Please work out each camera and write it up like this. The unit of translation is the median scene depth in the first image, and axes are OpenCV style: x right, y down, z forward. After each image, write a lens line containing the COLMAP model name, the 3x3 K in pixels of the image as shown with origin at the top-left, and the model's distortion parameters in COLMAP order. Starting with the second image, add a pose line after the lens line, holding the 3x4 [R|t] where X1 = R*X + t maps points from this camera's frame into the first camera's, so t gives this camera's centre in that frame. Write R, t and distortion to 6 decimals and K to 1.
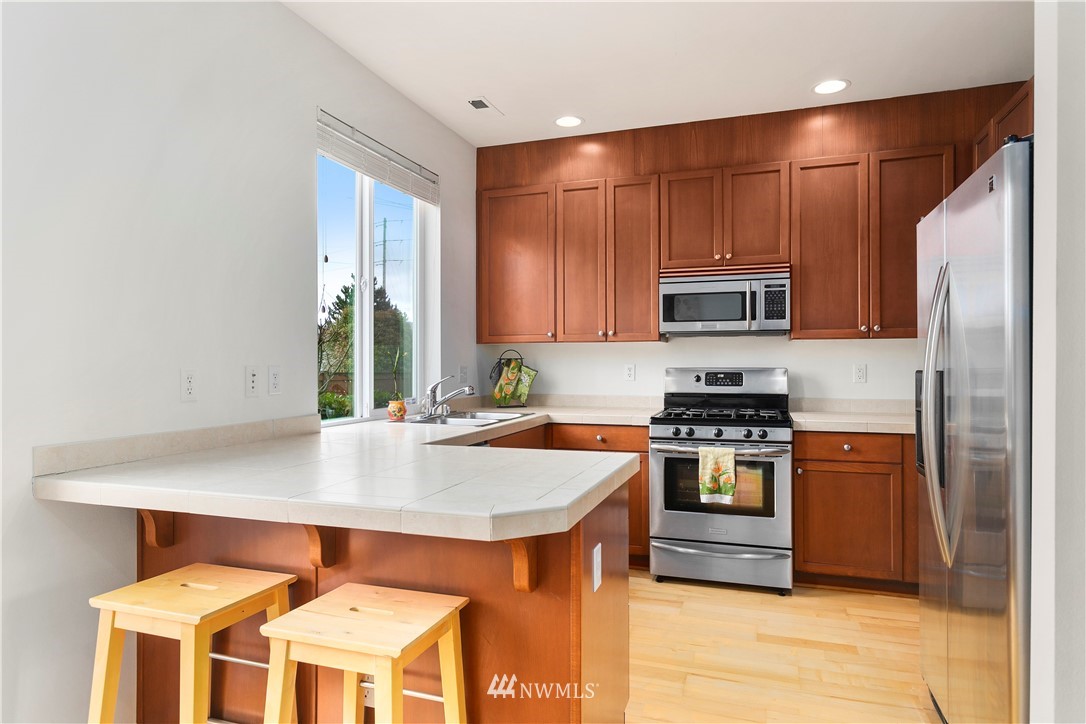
lens RADIAL K [[655.7, 0, 543.6], [0, 655.7, 360.9], [0, 0, 1]] dist [-0.001517, 0.000345]
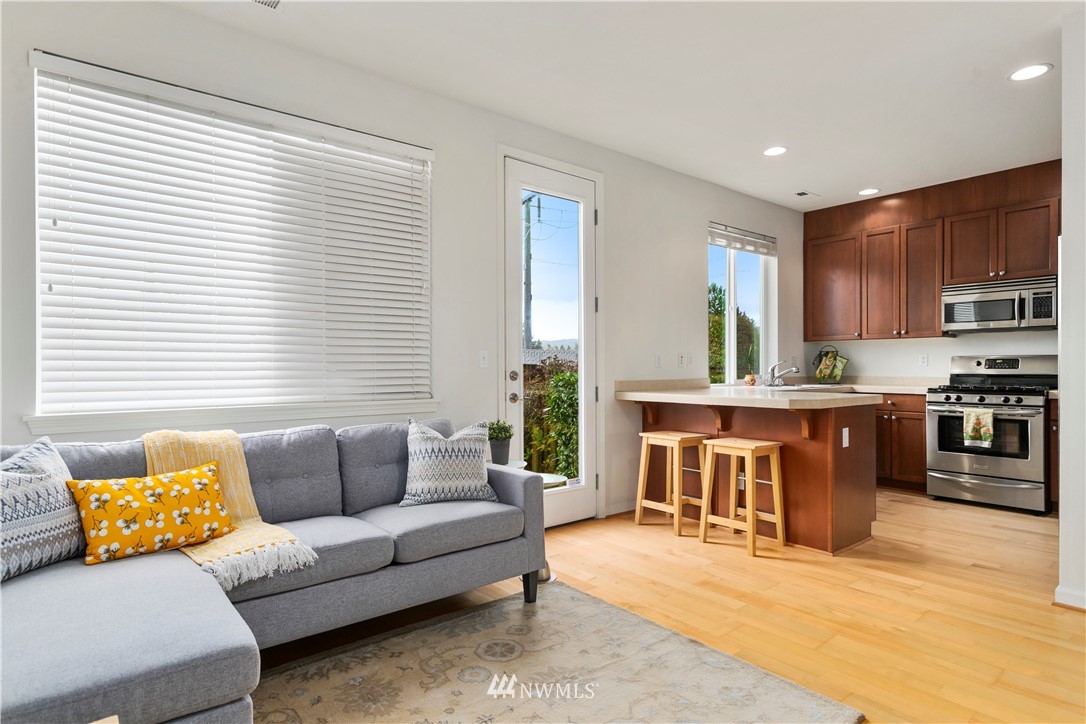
lens RADIAL K [[591.5, 0, 543.0], [0, 591.5, 366.1], [0, 0, 1]] dist [0.006059, 0.003554]
pose [[0.853204, 0.000097, -0.521577, 0.115205], [0.002296, 0.999990, 0.003943, 0.027226], [0.521572, -0.004562, 0.853195, -0.570489]]
